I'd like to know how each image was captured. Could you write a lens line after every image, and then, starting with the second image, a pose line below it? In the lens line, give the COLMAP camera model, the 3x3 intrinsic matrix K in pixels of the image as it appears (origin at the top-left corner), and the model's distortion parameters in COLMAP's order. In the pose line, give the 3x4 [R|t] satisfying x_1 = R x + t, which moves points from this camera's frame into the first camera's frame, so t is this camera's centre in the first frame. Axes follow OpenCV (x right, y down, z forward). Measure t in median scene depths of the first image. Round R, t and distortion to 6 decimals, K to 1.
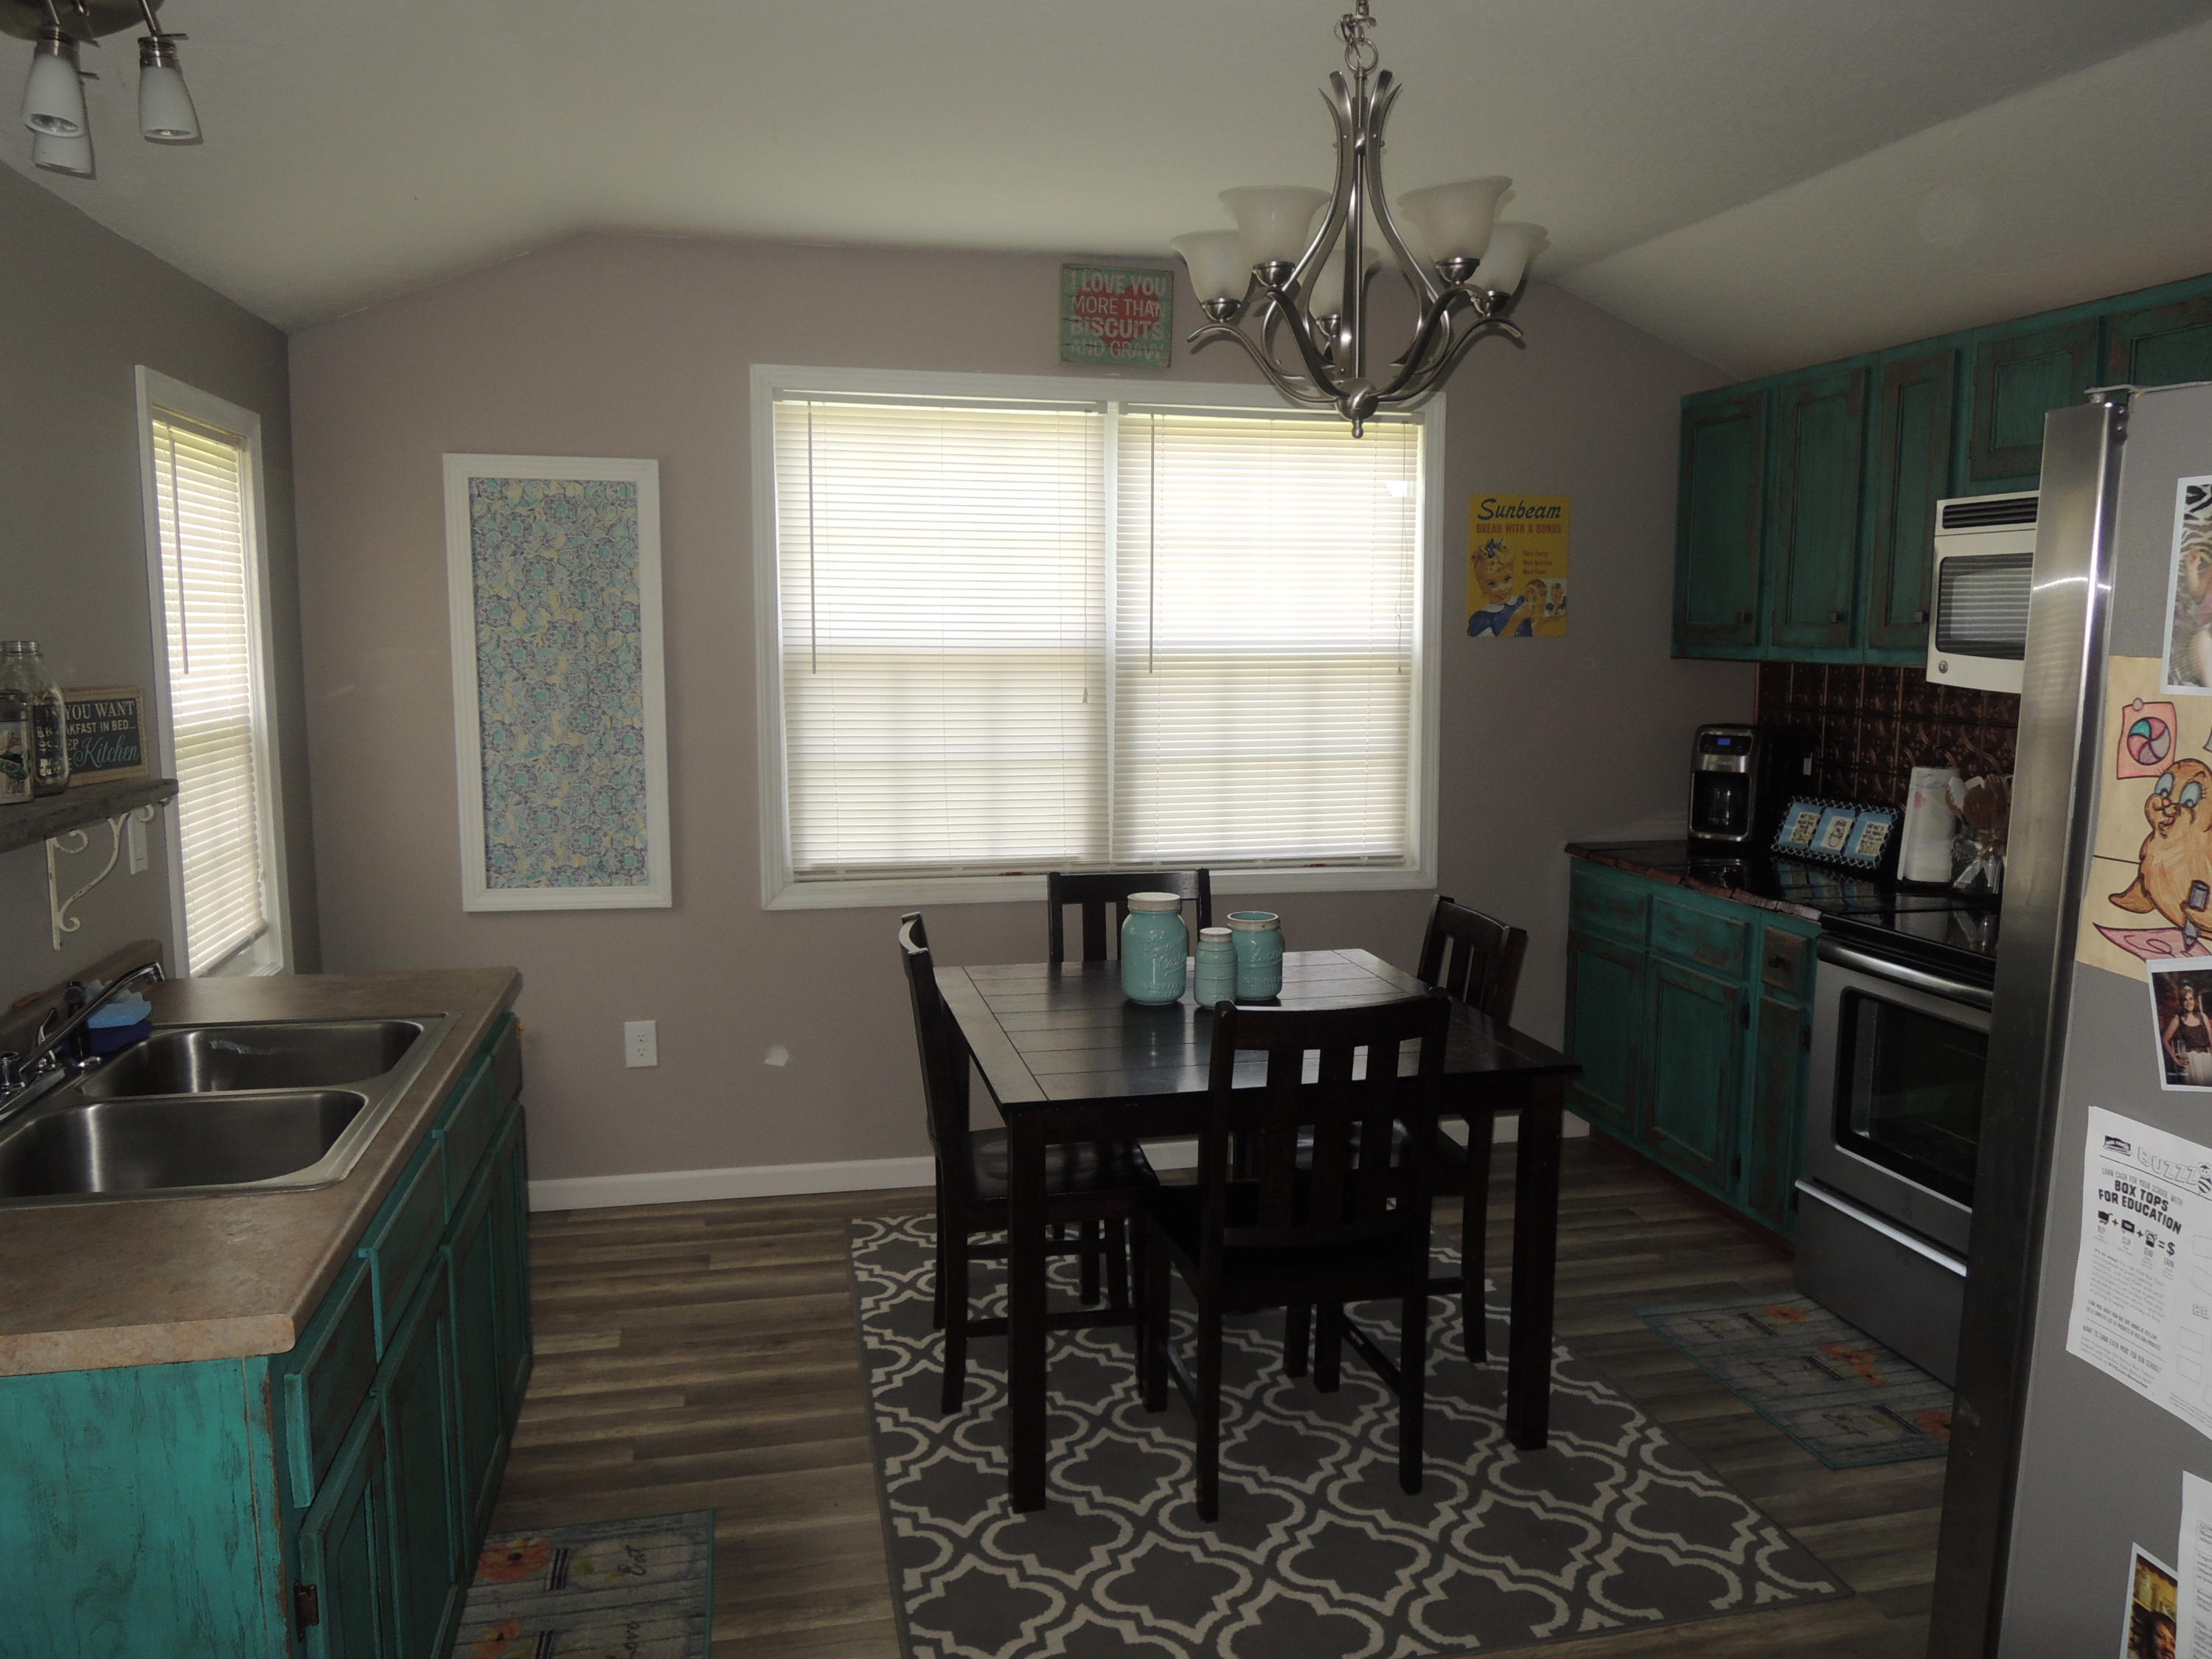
lens RADIAL K [[1594.0, 0, 1112.2], [0, 1594.0, 823.8], [0, 0, 1]] dist [-0.013615, -0.006542]
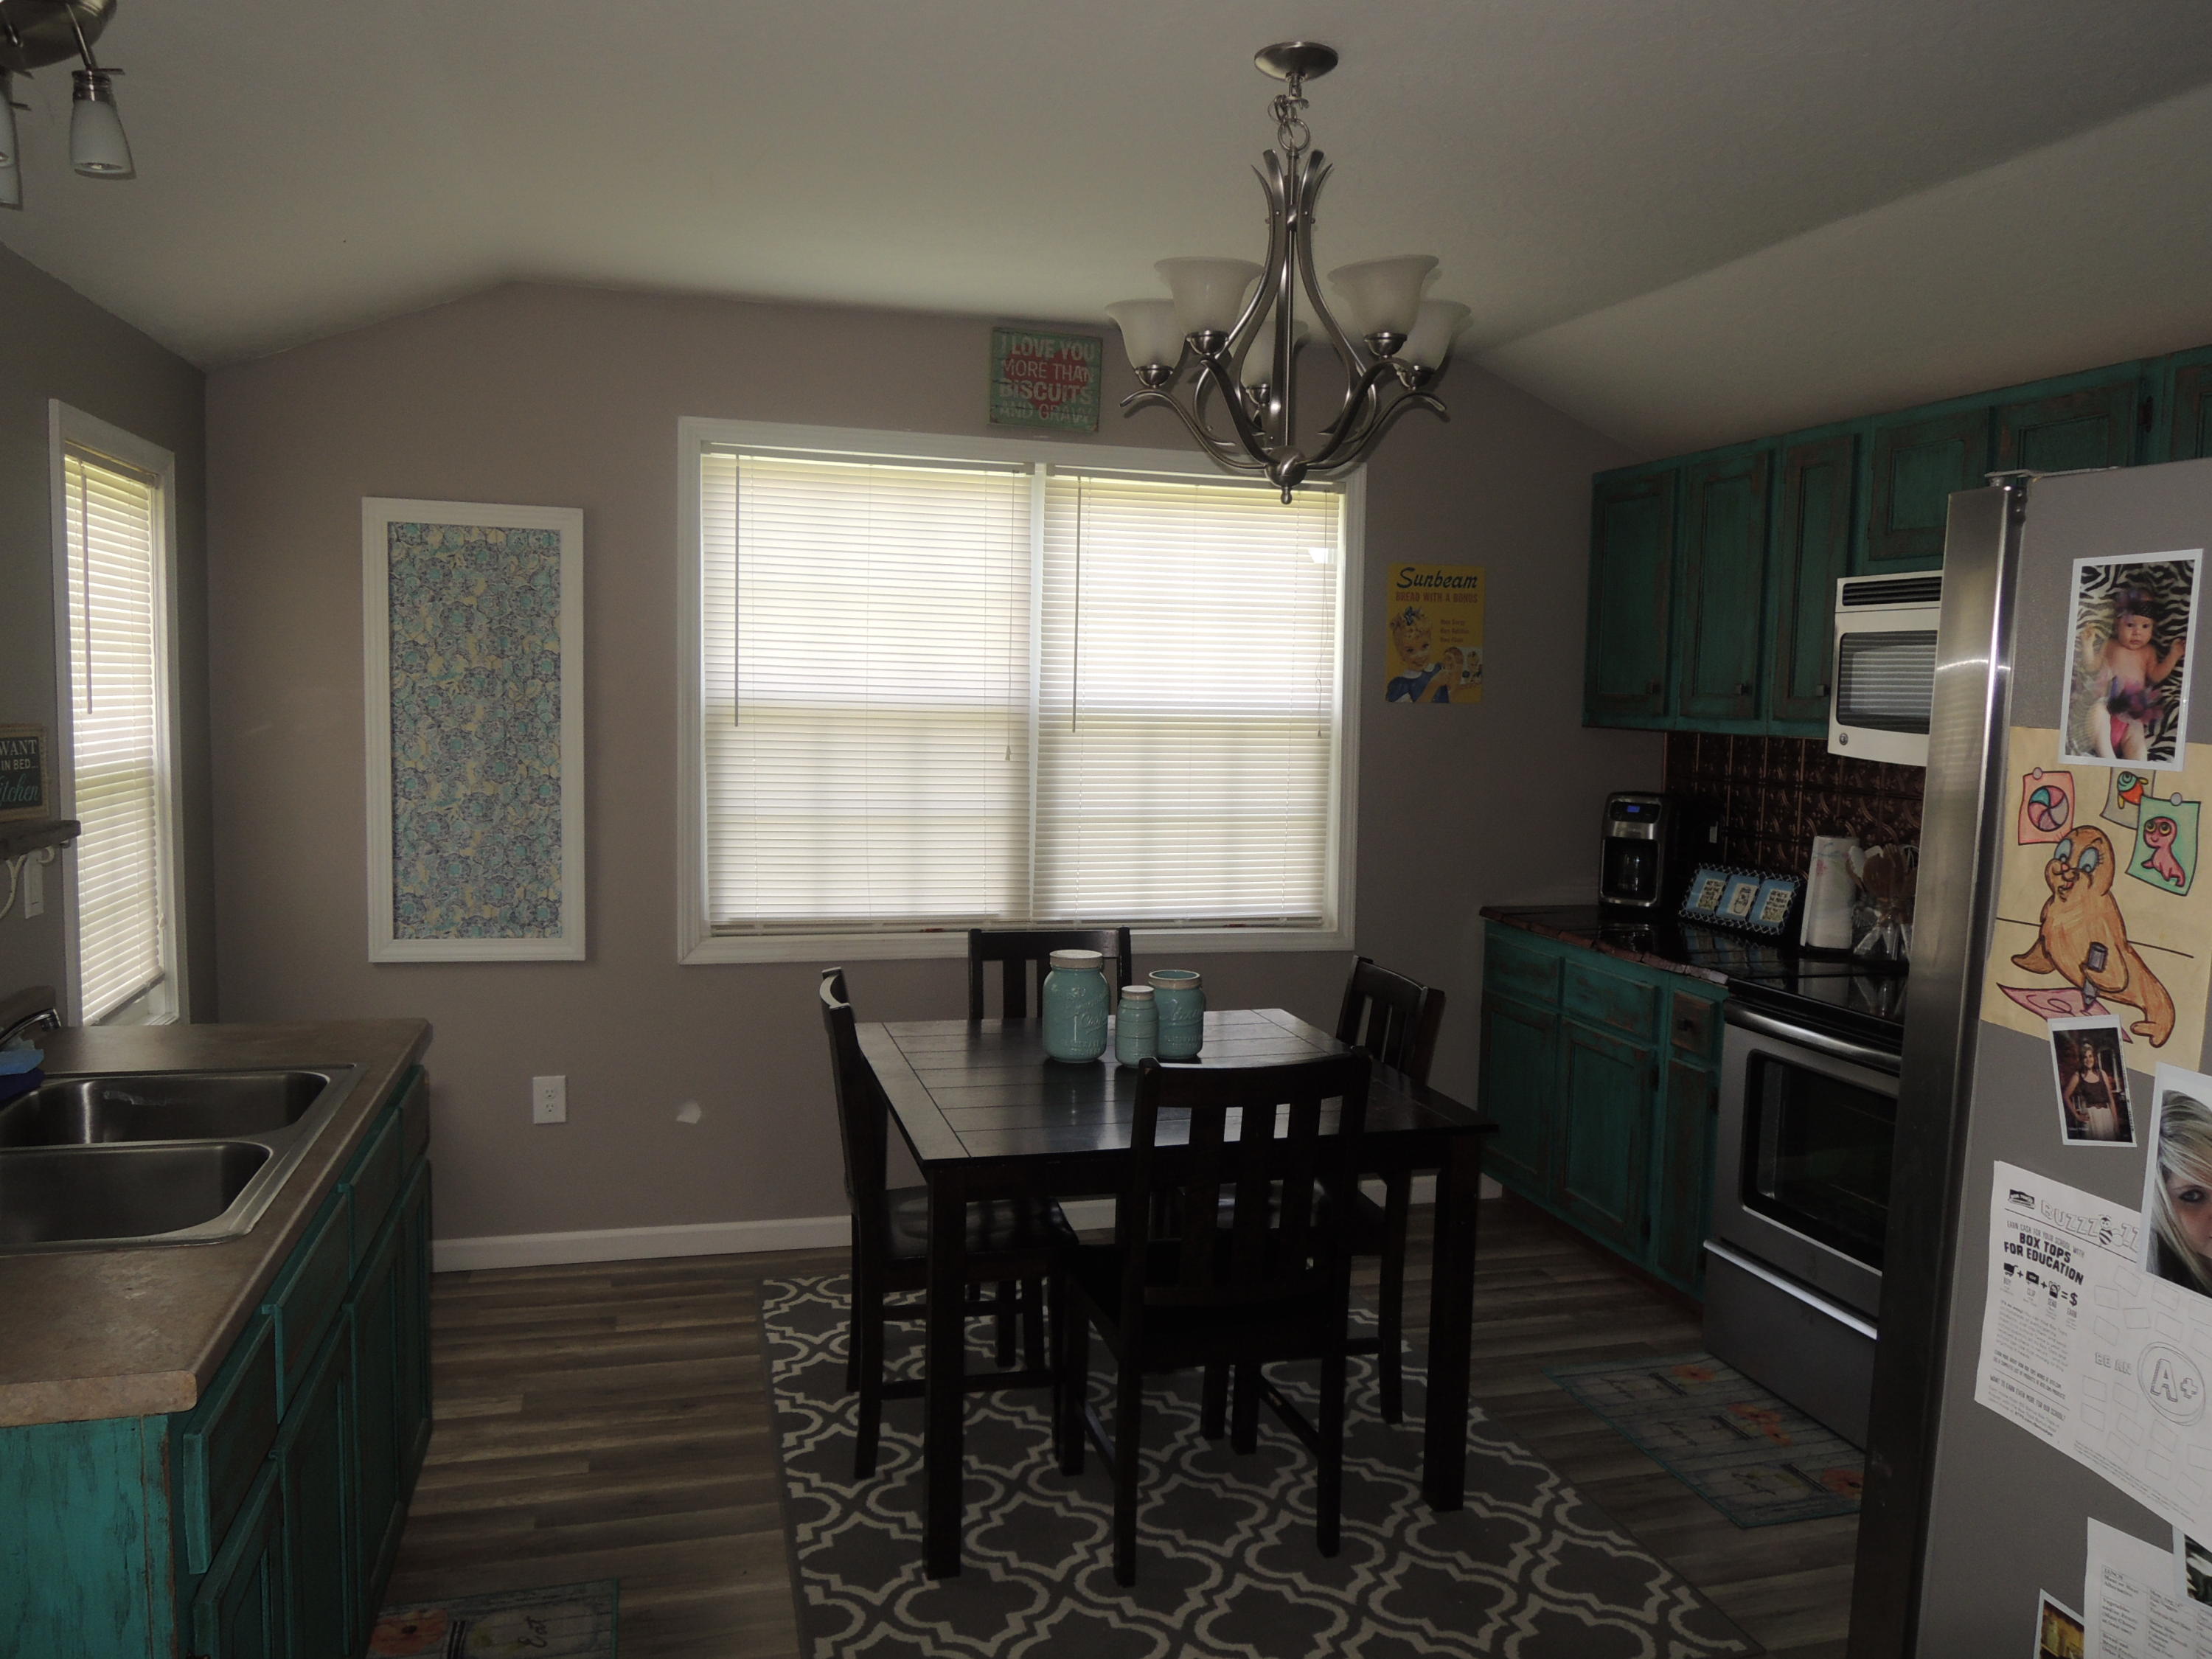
lens RADIAL K [[1594.0, 0, 1112.7], [0, 1594.0, 824.1], [0, 0, 1]] dist [-0.013615, -0.006542]
pose [[0.998448, 0.015081, 0.053605, -0.006491], [-0.013036, 0.999181, -0.038295, 0.002336], [-0.054138, 0.037537, 0.997828, -0.003622]]
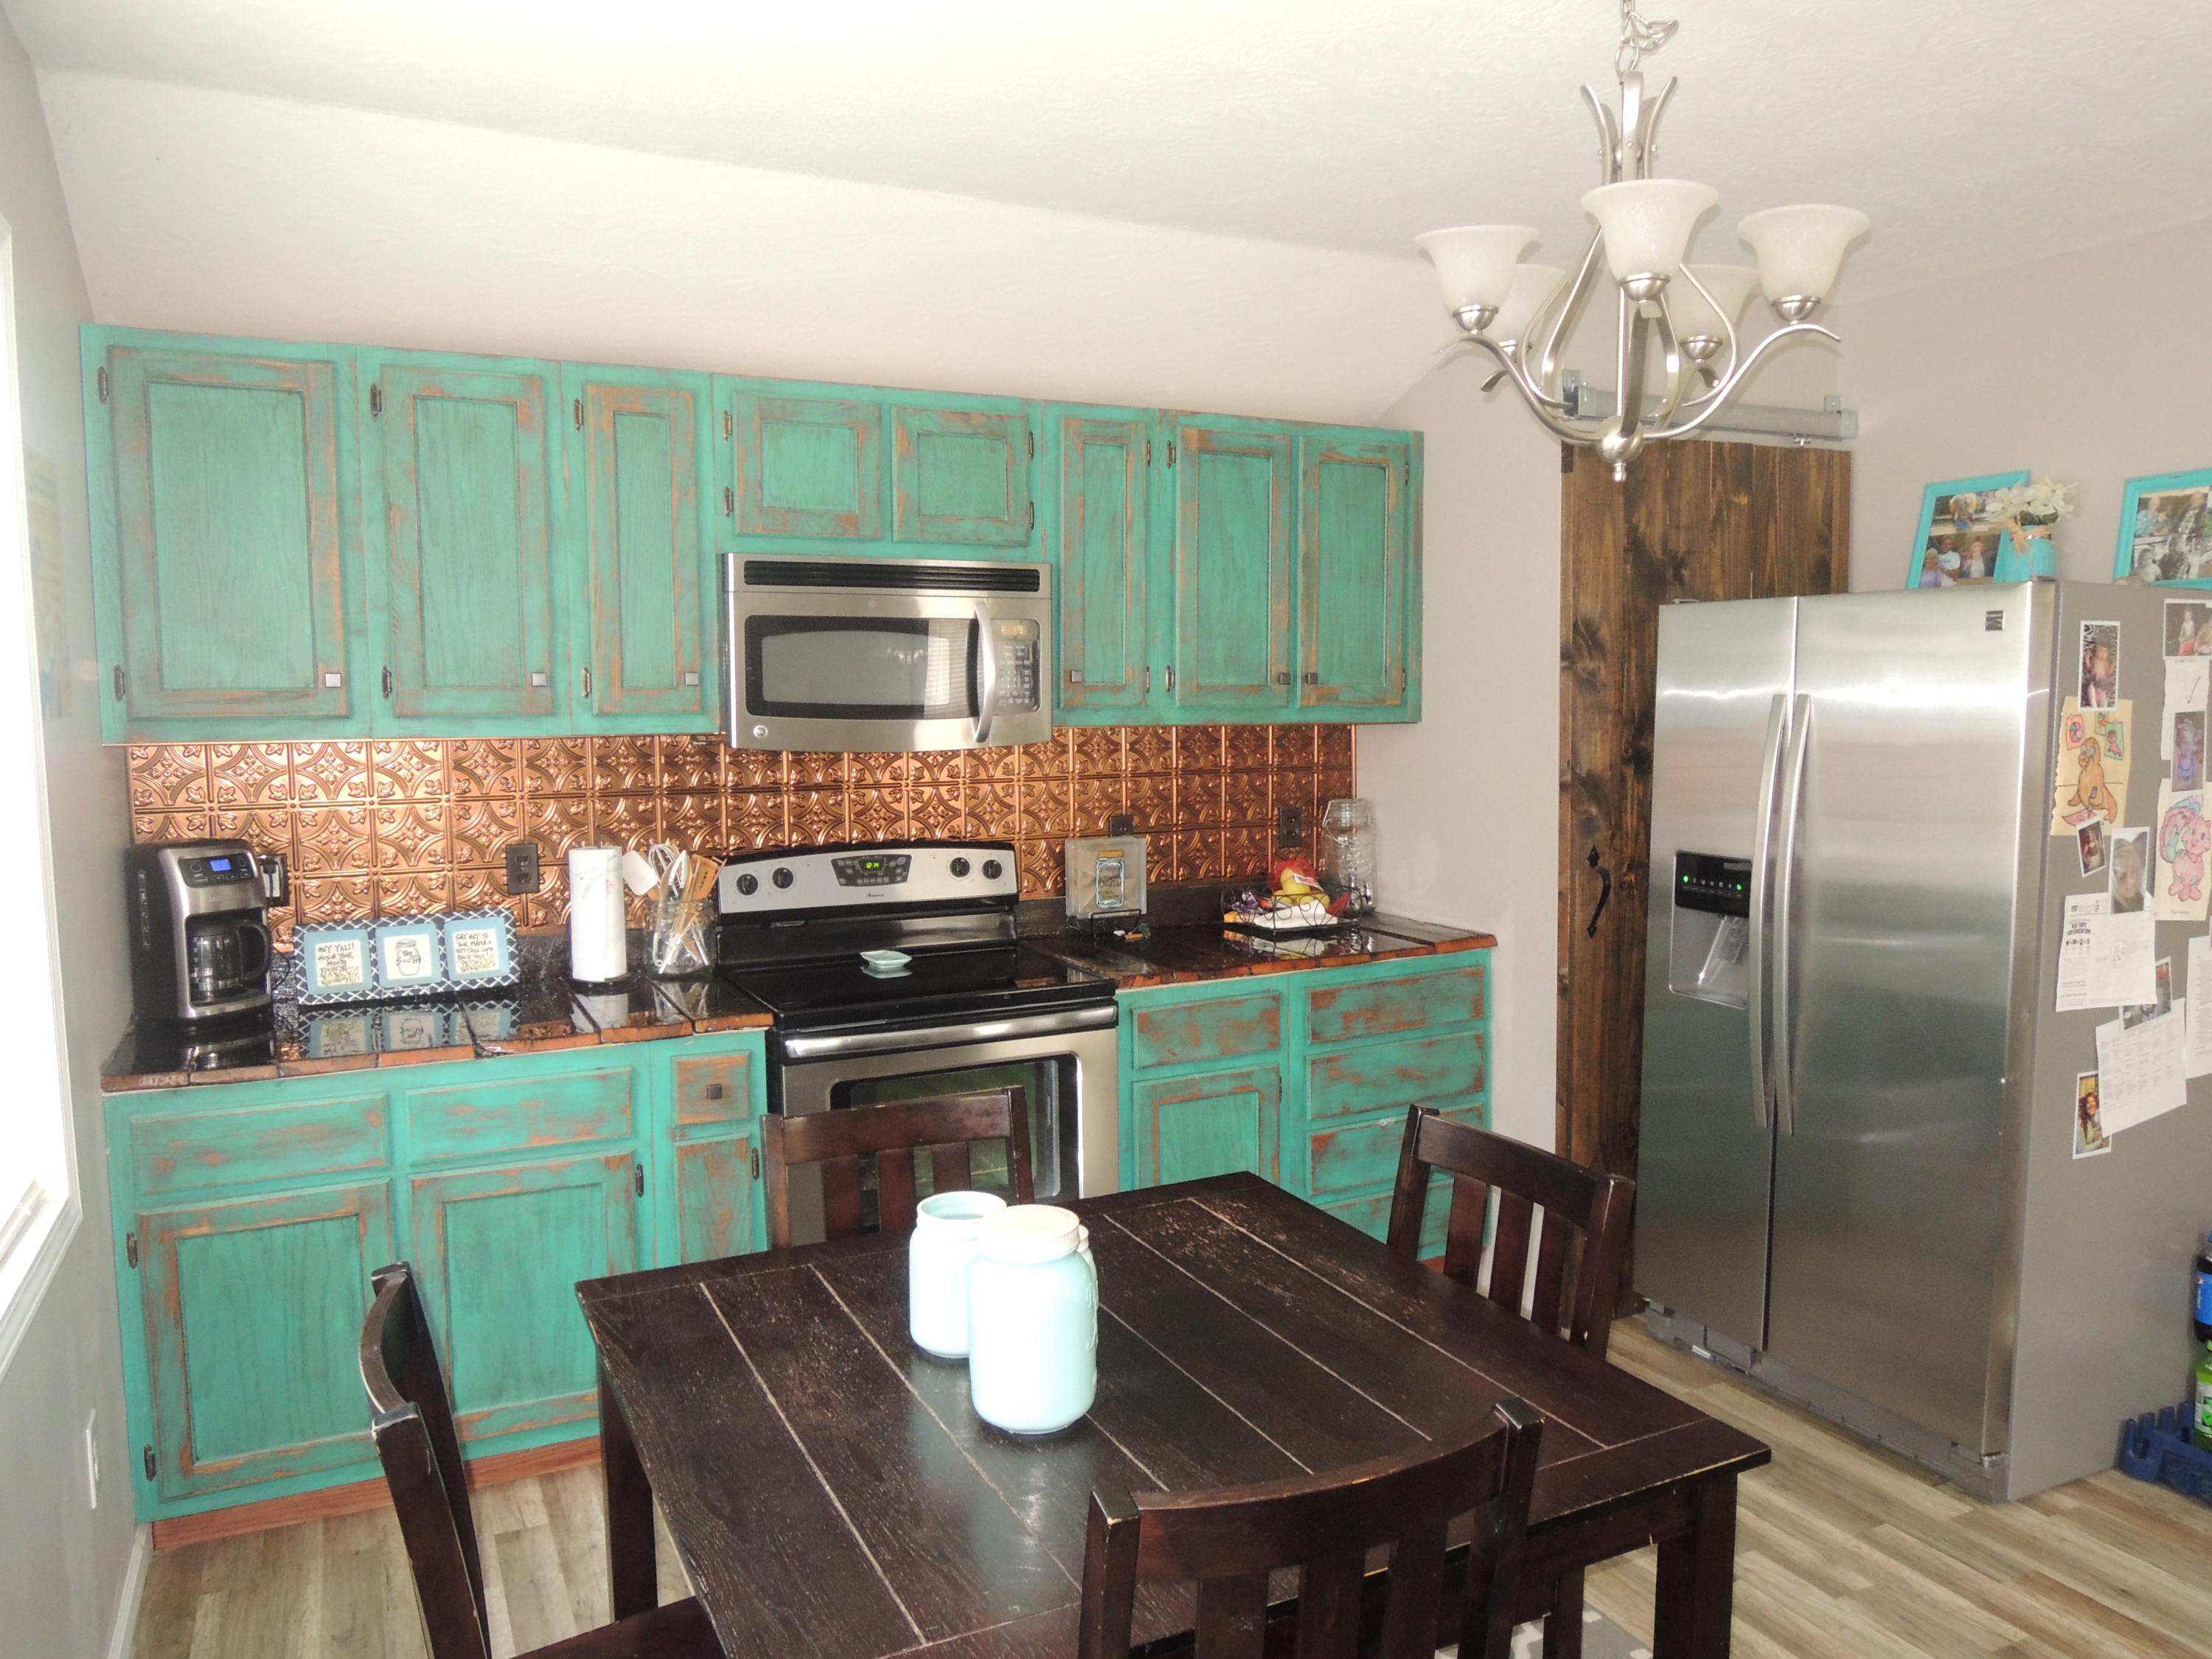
lens RADIAL K [[1594.0, 0, 1113.9], [0, 1594.0, 833.9], [0, 0, 1]] dist [-0.013615, -0.006542]
pose [[-0.230679, -0.096172, 0.968265, -0.493447], [0.126948, 0.983623, 0.127942, -0.146628], [-0.964713, 0.152433, -0.214693, 1.106606]]
